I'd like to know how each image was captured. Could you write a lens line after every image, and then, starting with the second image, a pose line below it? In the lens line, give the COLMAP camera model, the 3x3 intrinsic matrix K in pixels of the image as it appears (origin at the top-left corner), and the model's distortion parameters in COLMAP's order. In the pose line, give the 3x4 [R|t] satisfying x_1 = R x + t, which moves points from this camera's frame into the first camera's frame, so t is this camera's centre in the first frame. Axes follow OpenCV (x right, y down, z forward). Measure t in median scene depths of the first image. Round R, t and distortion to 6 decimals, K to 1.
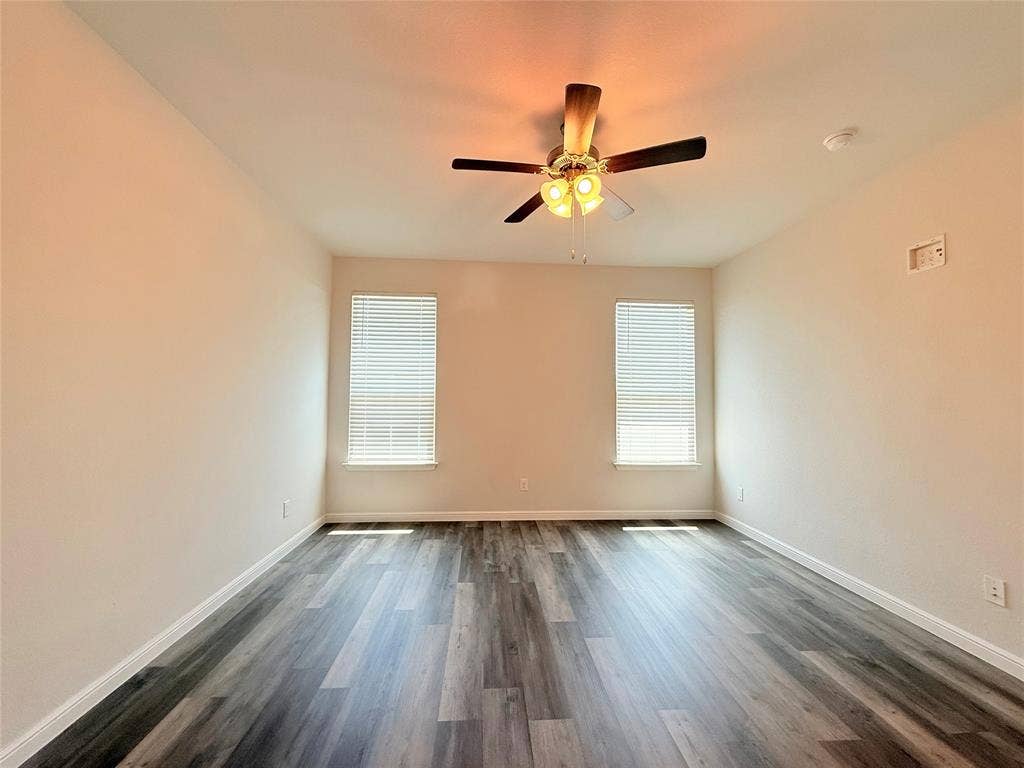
lens RADIAL K [[406.6, 0, 509.5], [0, 406.6, 383.8], [0, 0, 1]] dist [-0.000684, 0.000154]
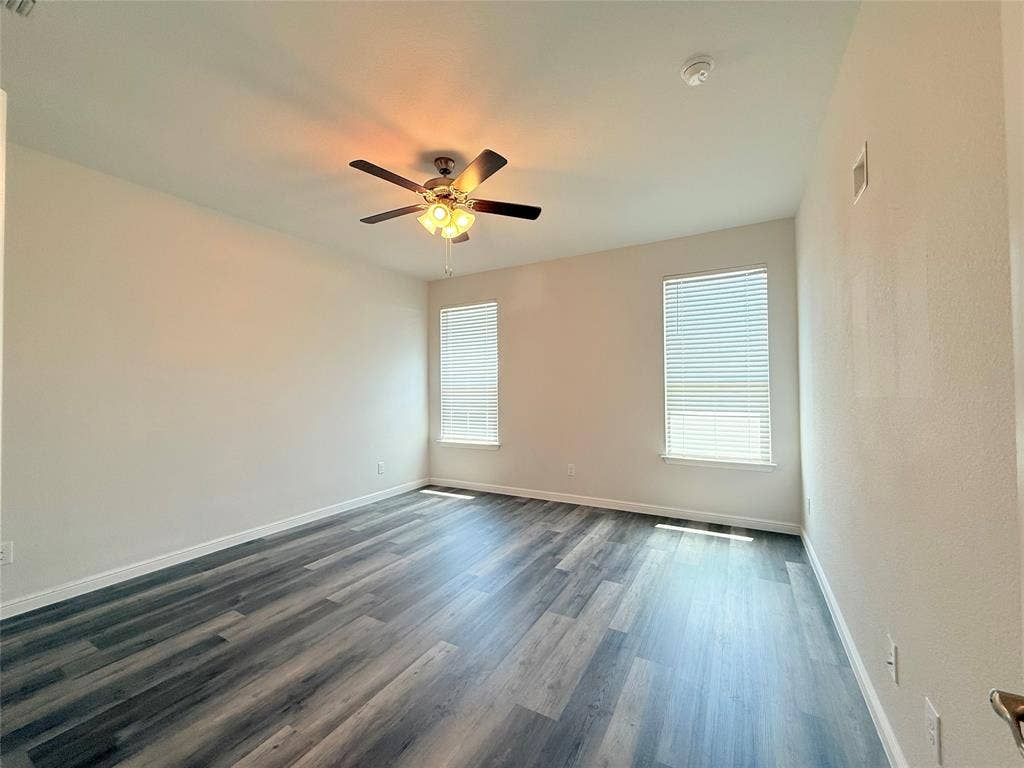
lens RADIAL K [[406.6, 0, 509.5], [0, 406.6, 383.8], [0, 0, 1]] dist [-0.000684, 0.000154]
pose [[0.836733, -0.024178, -0.547077, 0.511919], [0.038265, 0.999164, 0.014367, 0.004999], [0.546273, -0.032955, 0.836959, 0.042438]]
